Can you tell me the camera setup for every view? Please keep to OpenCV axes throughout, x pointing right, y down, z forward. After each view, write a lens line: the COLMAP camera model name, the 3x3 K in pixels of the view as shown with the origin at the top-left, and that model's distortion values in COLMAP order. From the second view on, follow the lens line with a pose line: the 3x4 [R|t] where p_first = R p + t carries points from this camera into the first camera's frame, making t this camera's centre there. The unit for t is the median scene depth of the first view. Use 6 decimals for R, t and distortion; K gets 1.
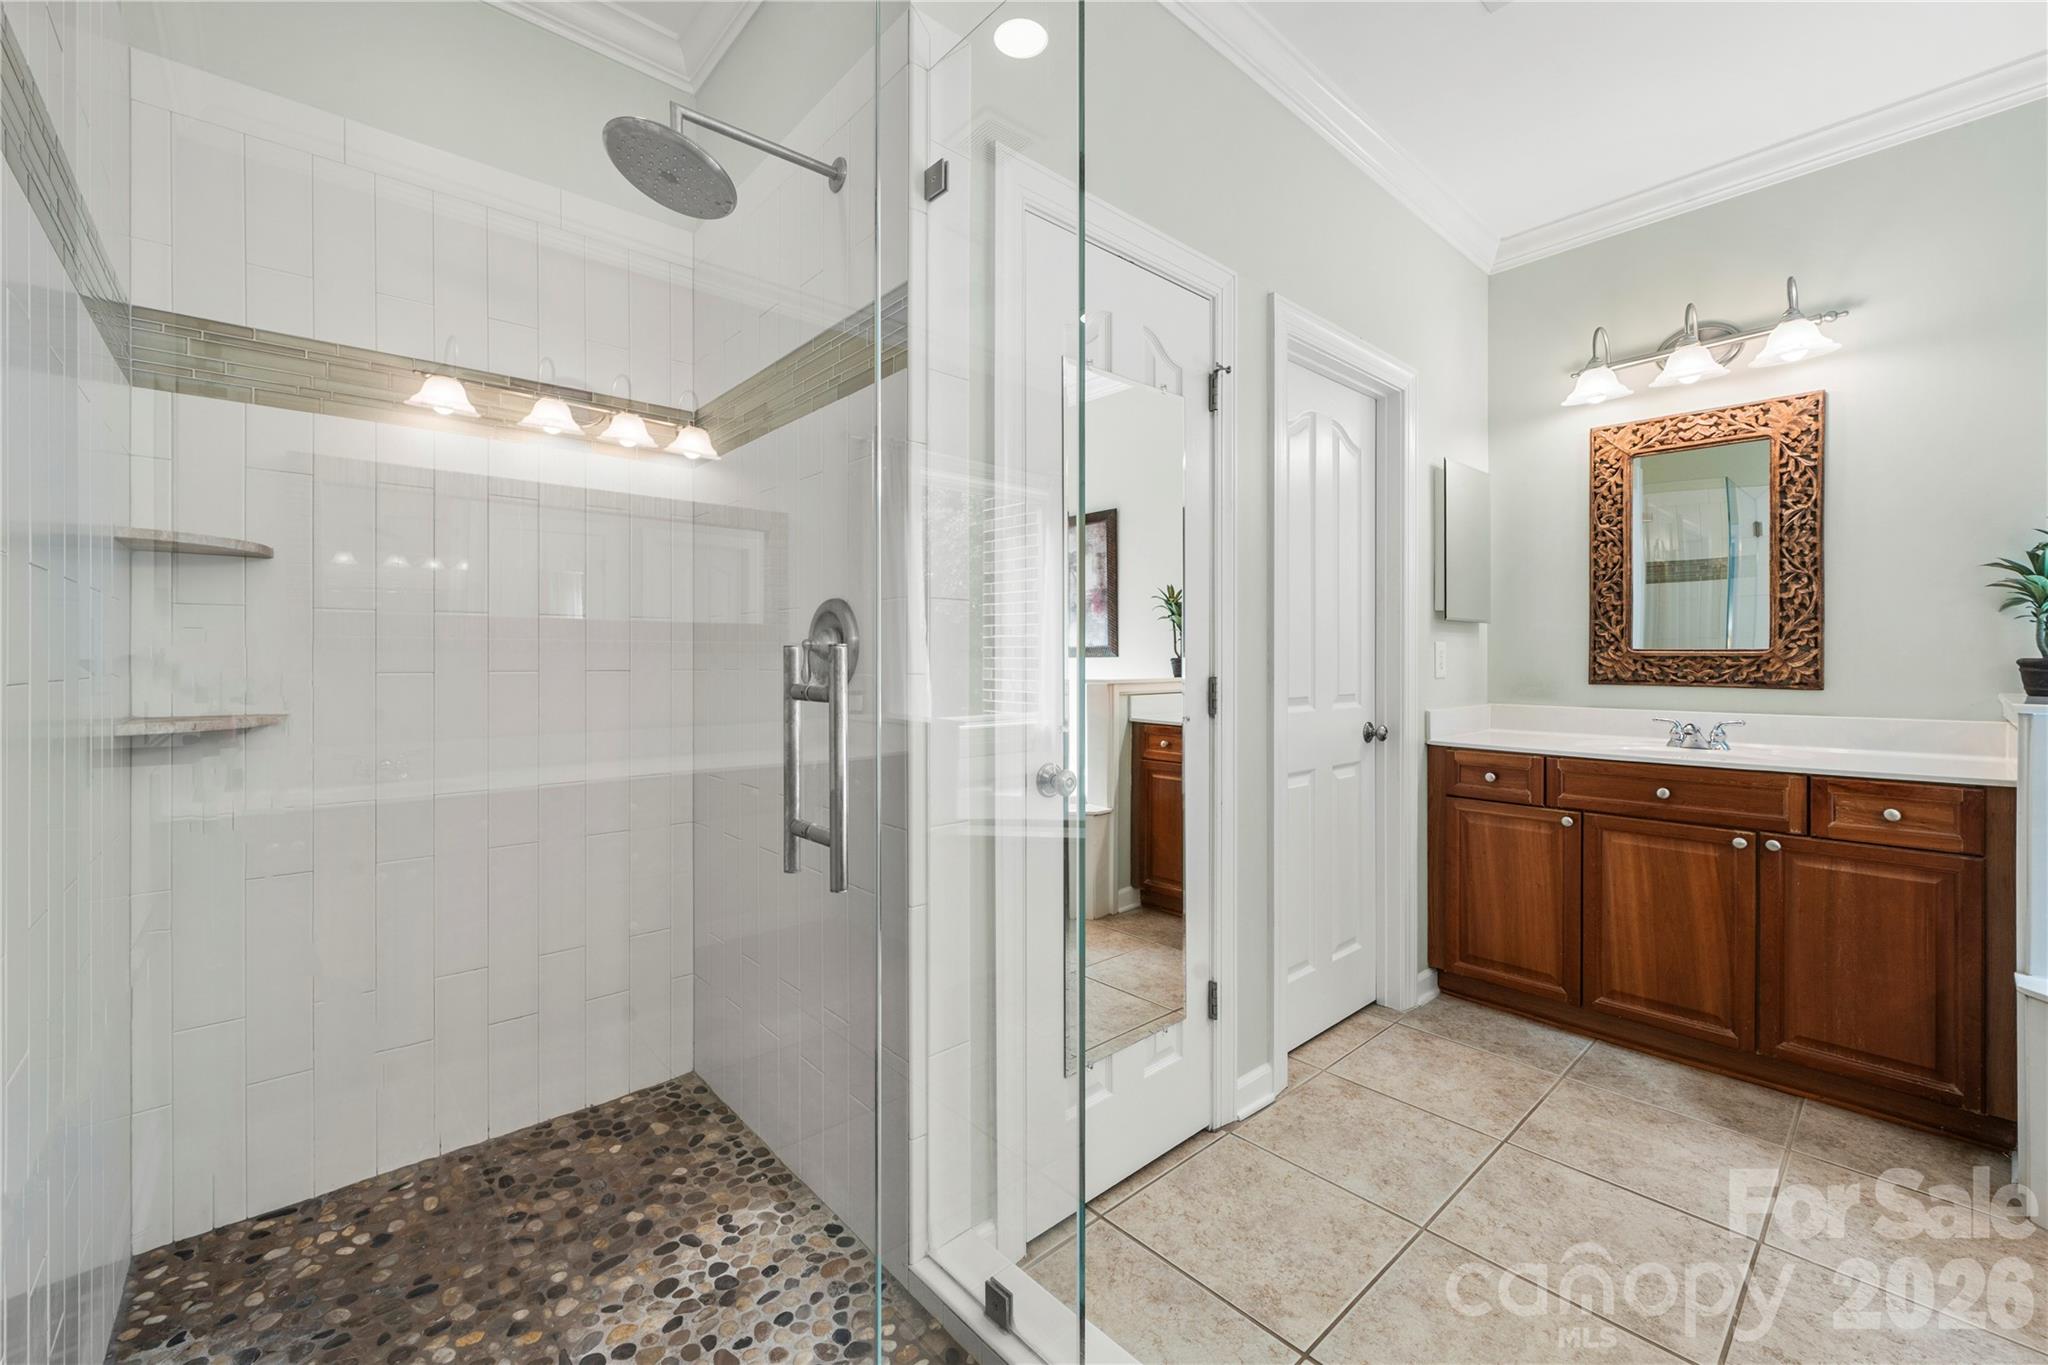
lens RADIAL K [[831.2, 0, 1018.1], [0, 831.2, 652.1], [0, 0, 1]] dist [0.000353, -0.000044]
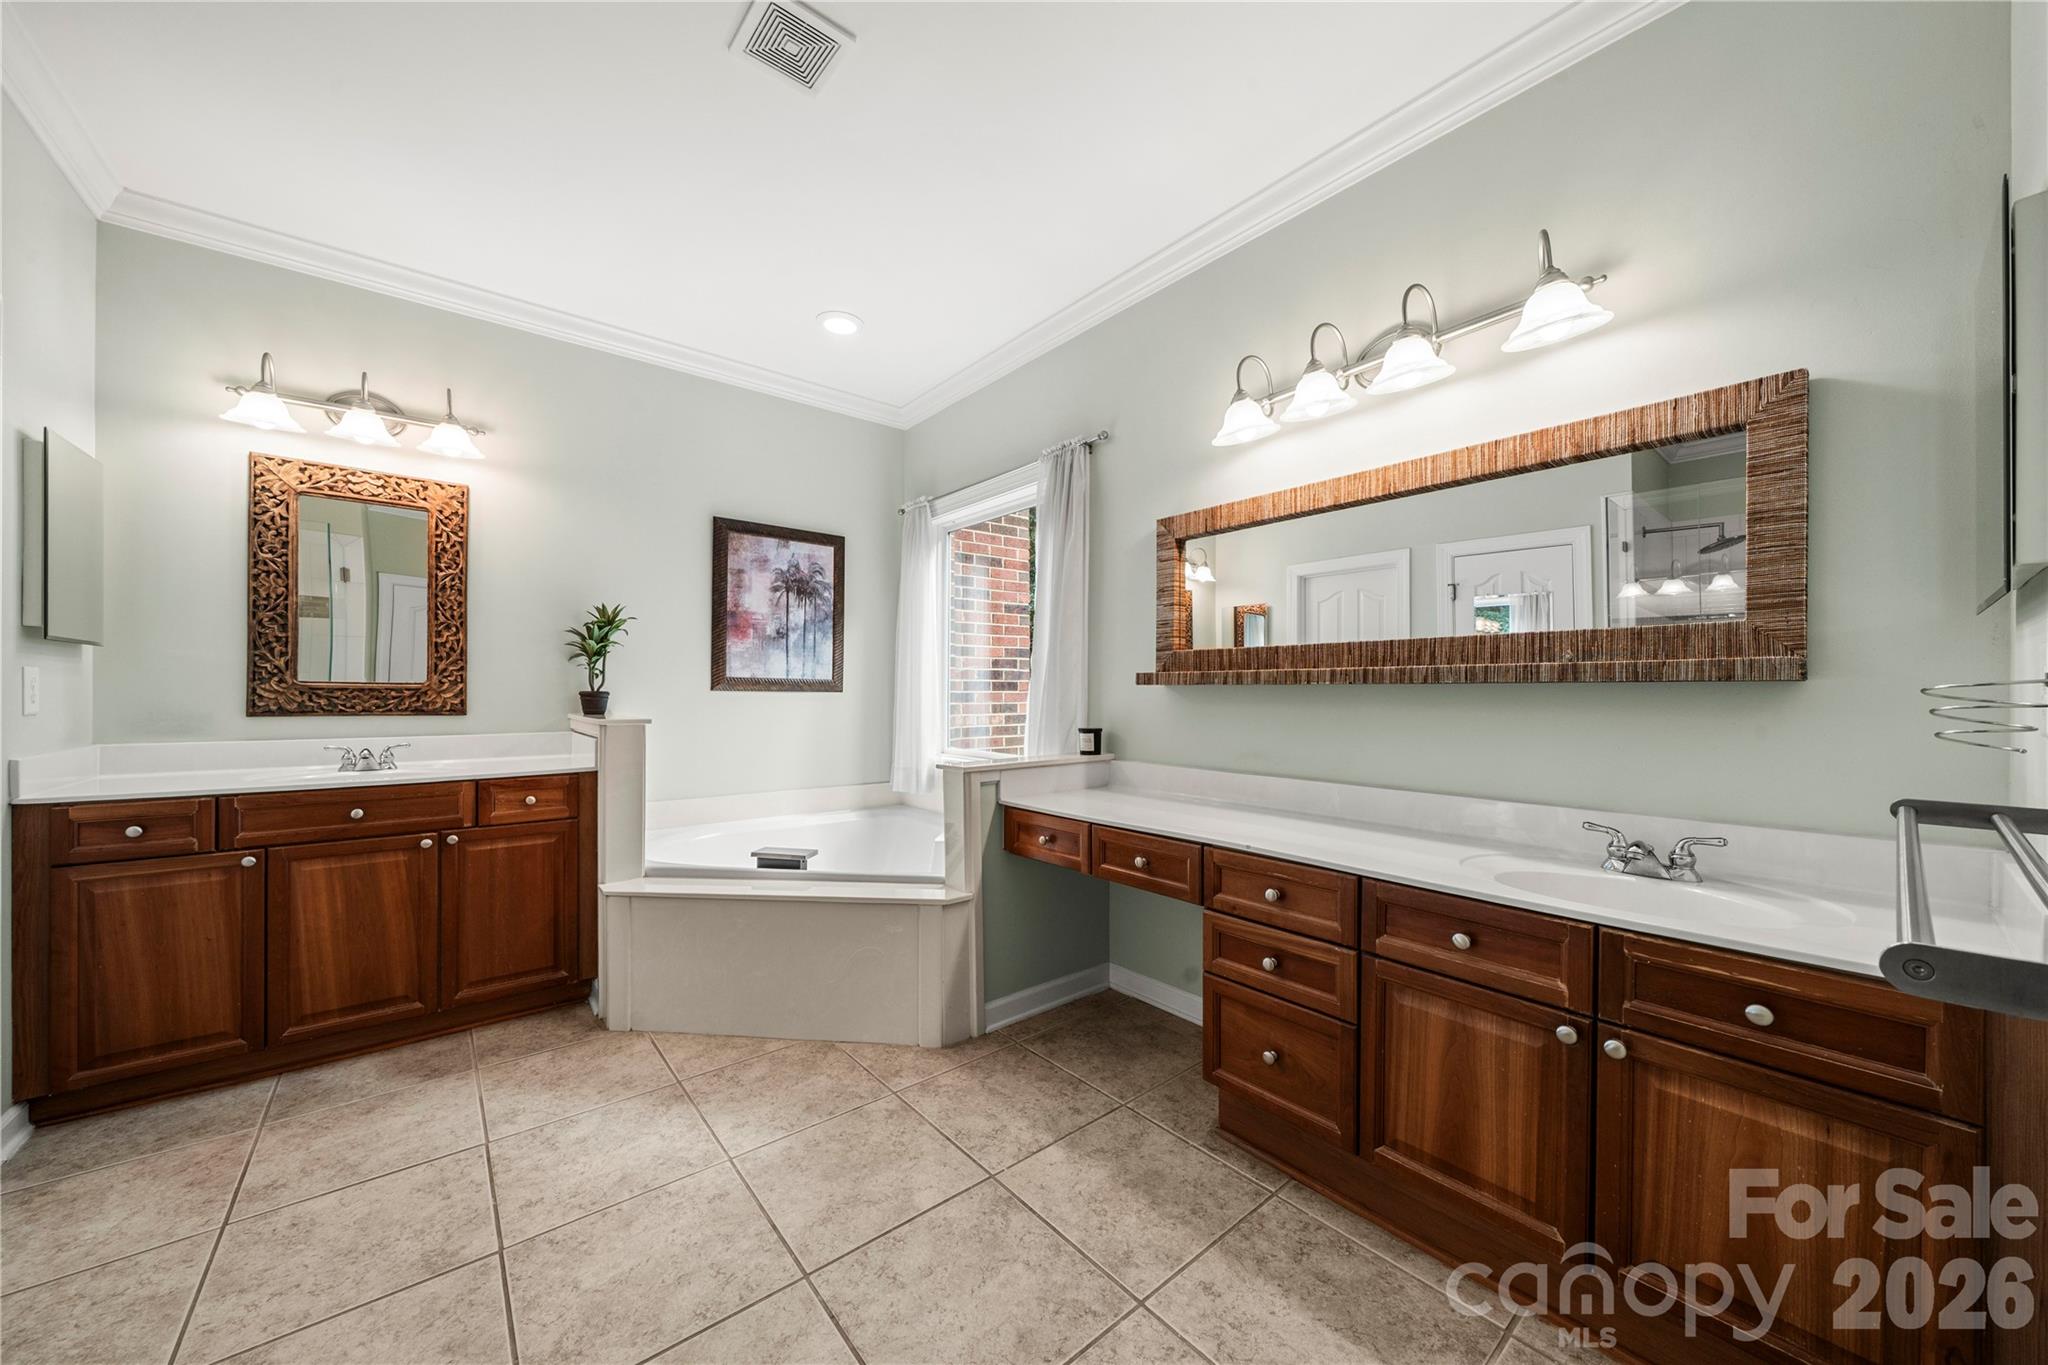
lens RADIAL K [[725.7, 0, 1019.1], [0, 725.7, 682.0], [0, 0, 1]] dist [-0.004384, 0.000000]
pose [[0.037403, 0.014779, 0.999191, -0.130385], [-0.011636, 0.999829, -0.014353, 0.000114], [-0.999233, -0.011089, 0.037569, 0.087375]]
